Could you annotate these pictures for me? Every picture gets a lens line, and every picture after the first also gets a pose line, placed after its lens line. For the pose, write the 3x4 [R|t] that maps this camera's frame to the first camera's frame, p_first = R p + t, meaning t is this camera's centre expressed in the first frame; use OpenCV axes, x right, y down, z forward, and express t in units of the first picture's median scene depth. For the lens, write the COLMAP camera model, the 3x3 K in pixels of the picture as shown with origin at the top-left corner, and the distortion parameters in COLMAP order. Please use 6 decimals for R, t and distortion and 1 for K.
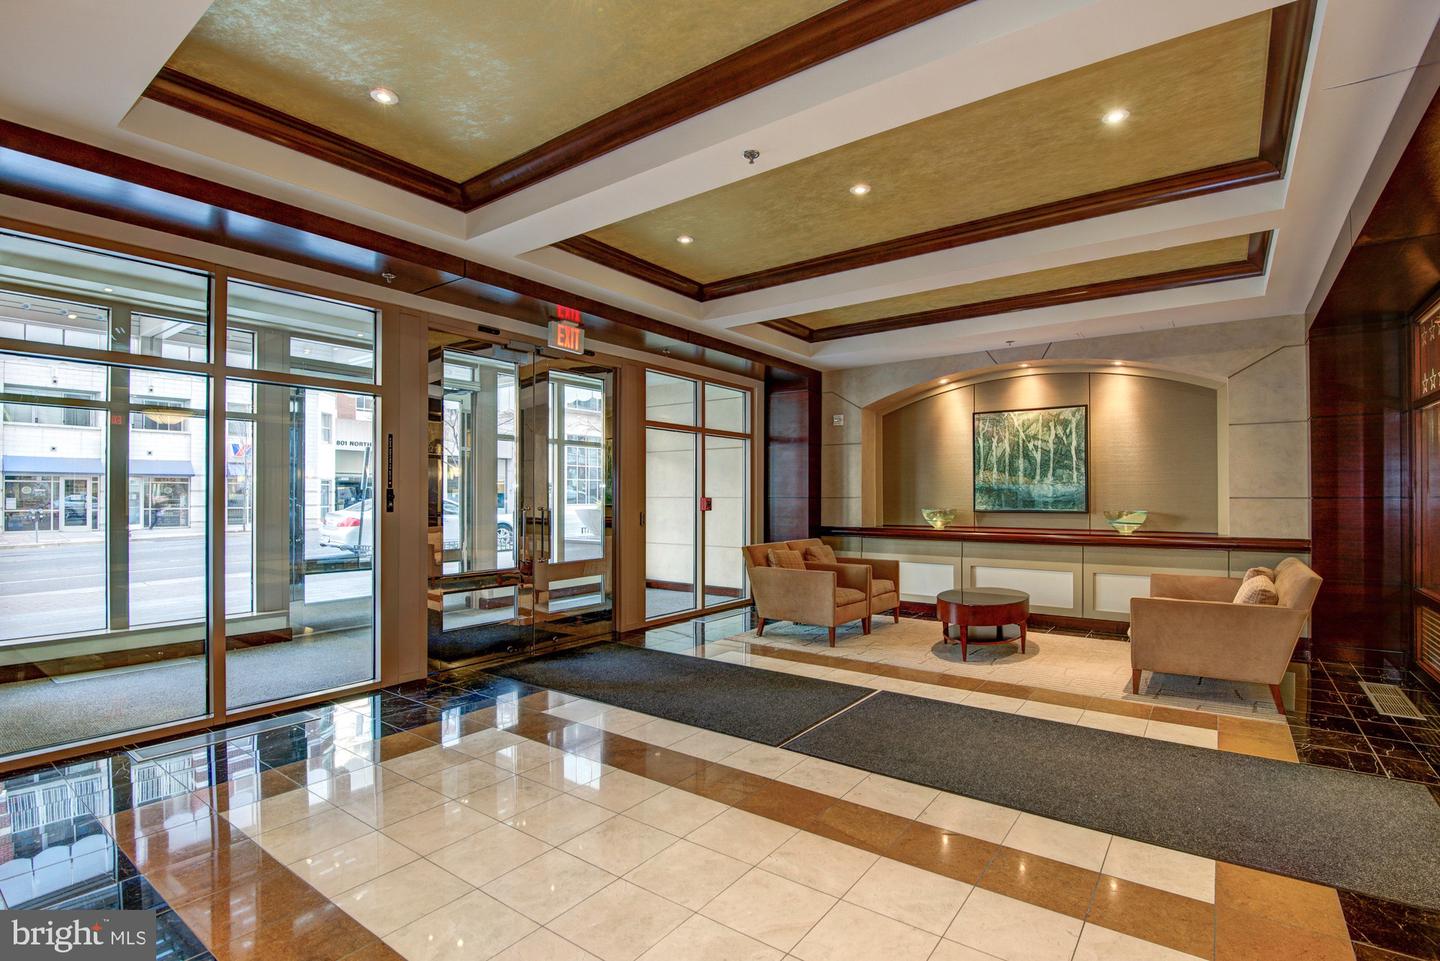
lens RADIAL K [[686.4, 0, 719.6], [0, 686.4, 486.0], [0, 0, 1]] dist [-0.012311, -0.007065]
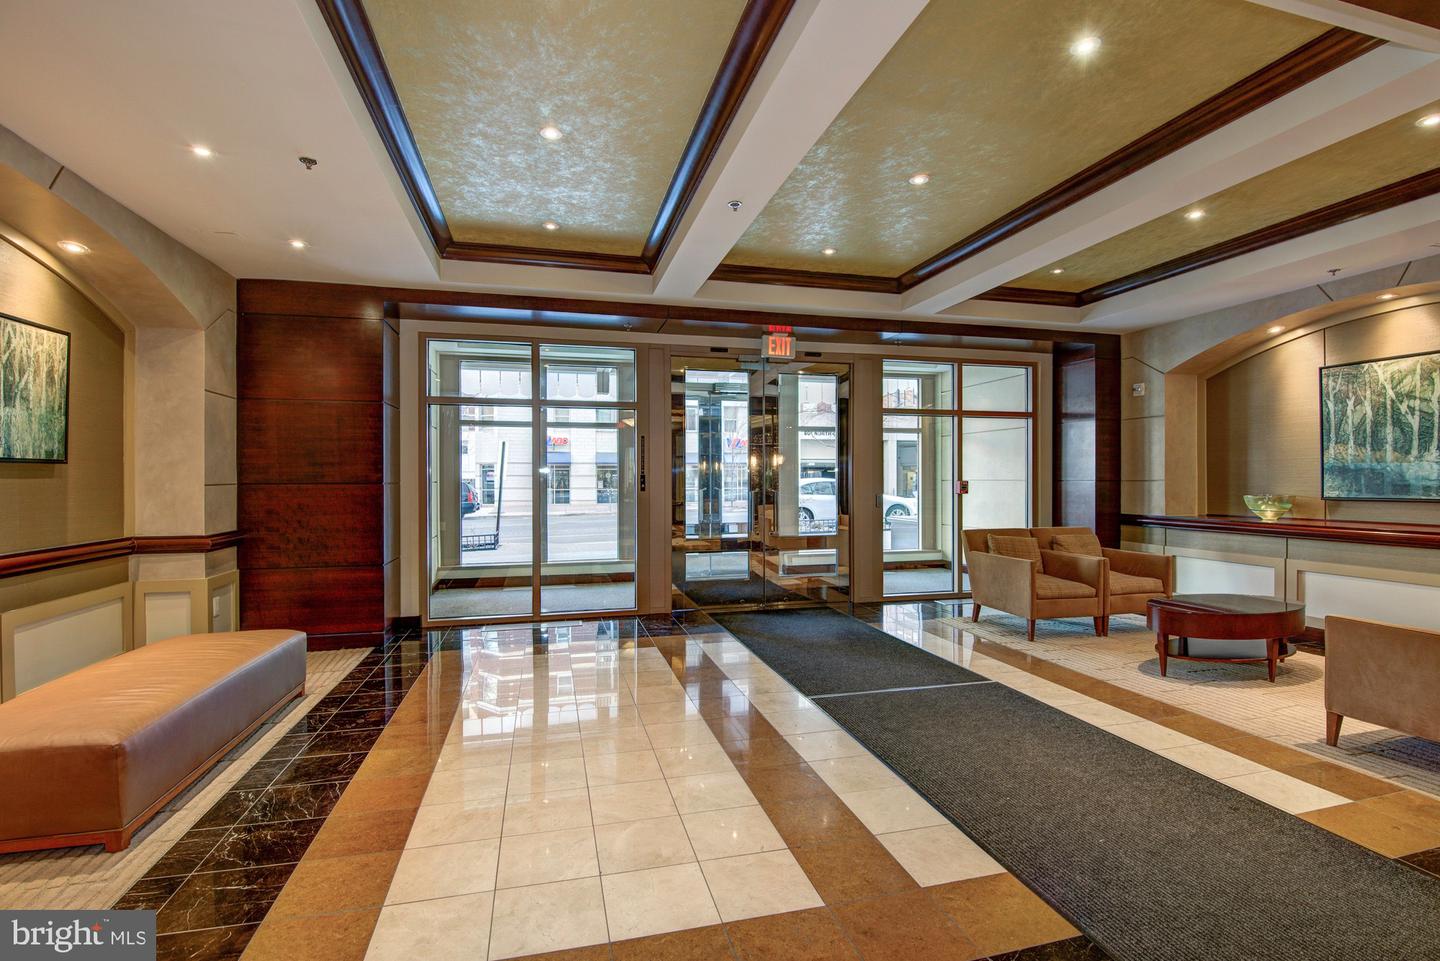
lens RADIAL K [[686.4, 0, 711.9], [0, 686.4, 482.0], [0, 0, 1]] dist [-0.012311, -0.007065]
pose [[0.773184, -0.000095, -0.634182, 0.337614], [0.013310, 0.999782, 0.016077, -0.002252], [0.634042, -0.020872, 0.773017, 0.005021]]
